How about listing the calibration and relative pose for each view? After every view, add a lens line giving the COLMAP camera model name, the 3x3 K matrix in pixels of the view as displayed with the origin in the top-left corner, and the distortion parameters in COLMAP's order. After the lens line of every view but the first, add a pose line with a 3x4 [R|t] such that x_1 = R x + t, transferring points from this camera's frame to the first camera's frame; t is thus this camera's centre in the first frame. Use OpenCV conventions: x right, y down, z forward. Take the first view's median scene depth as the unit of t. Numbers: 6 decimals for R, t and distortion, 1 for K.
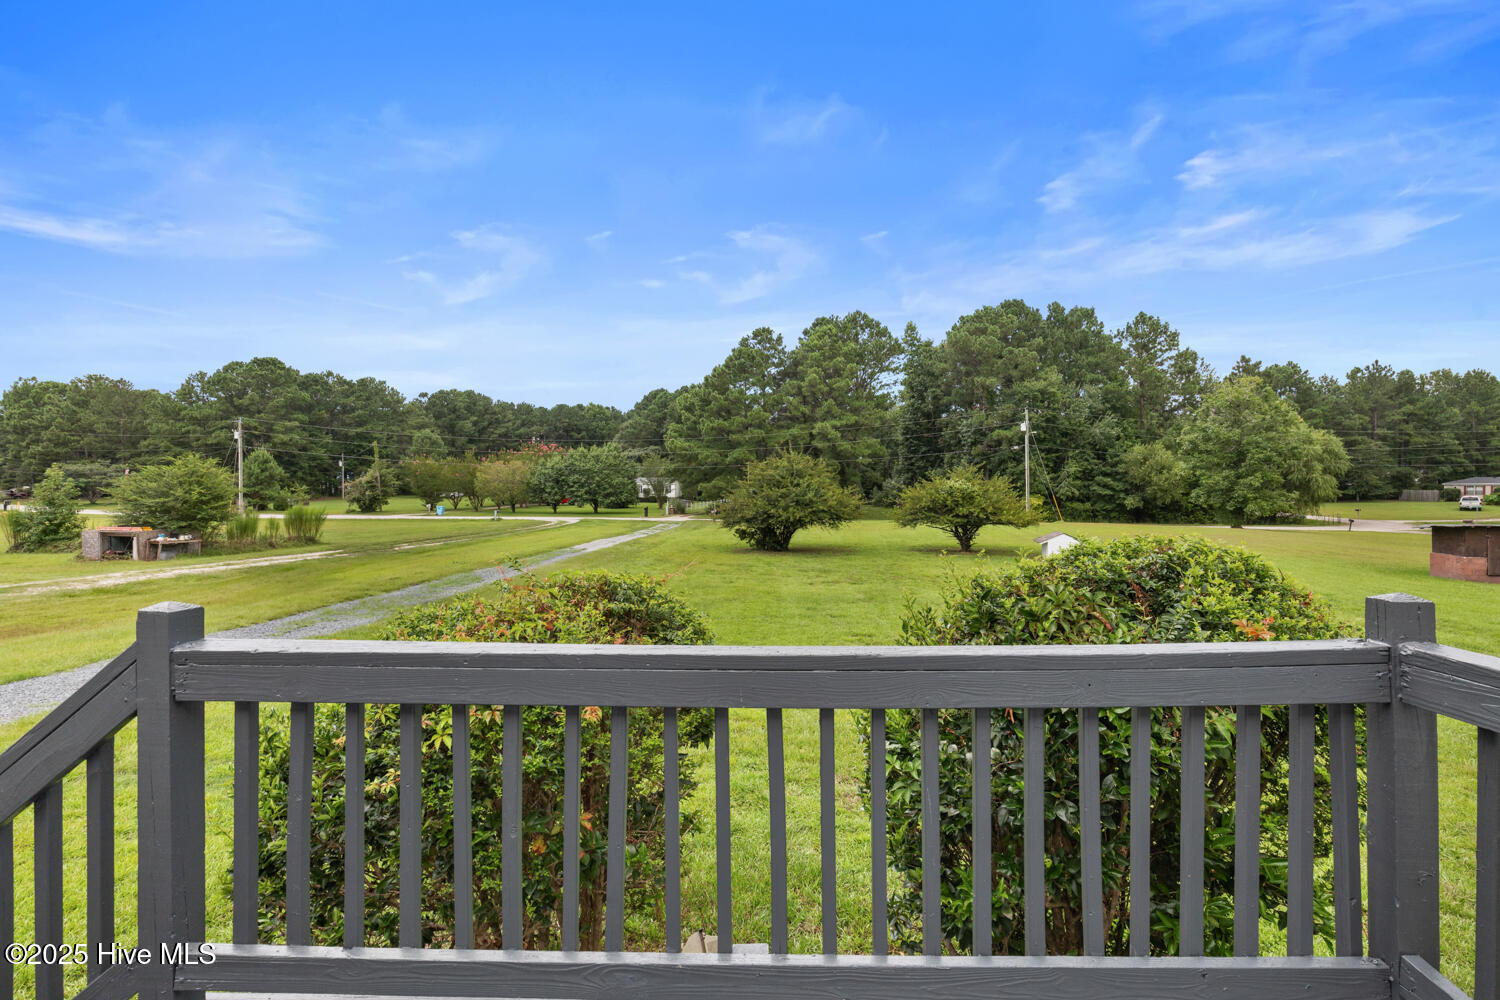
lens RADIAL K [[672.6, 0, 750.0], [0, 672.6, 500.0], [0, 0, 1]] dist [0.009517, -0.000021]
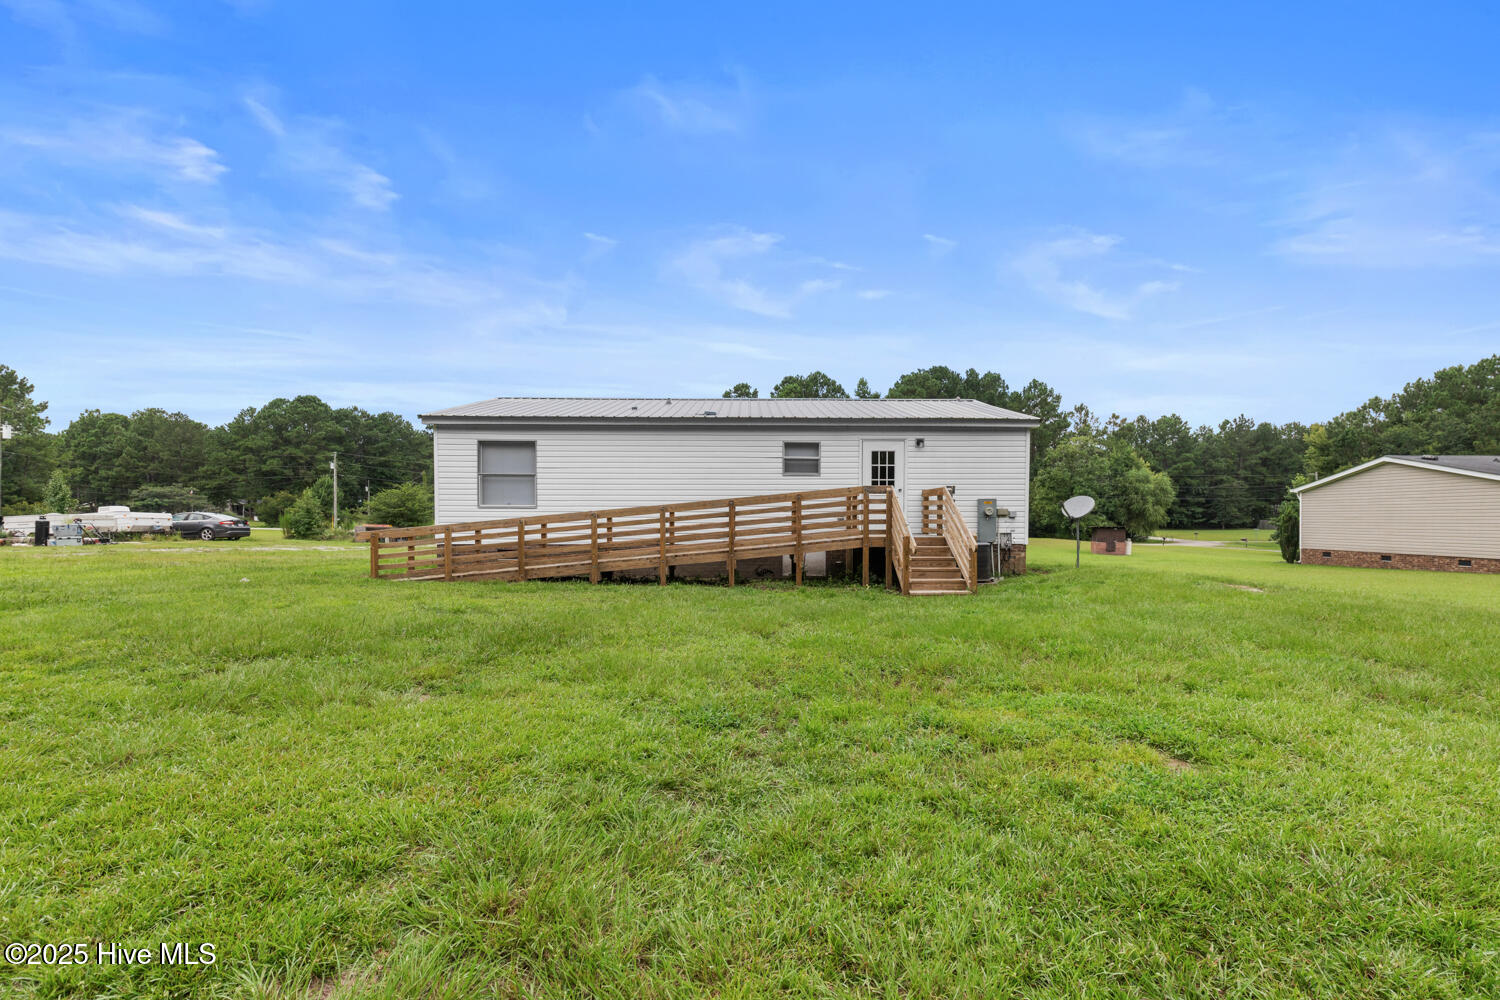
lens RADIAL K [[672.6, 0, 750.0], [0, 672.6, 500.0], [0, 0, 1]] dist [0.009517, -0.000021]
pose [[0.999075, 0.010864, 0.041614, -0.012258], [-0.009035, 0.998995, -0.043900, 0.010594], [-0.042049, 0.043483, 0.998169, -0.182187]]
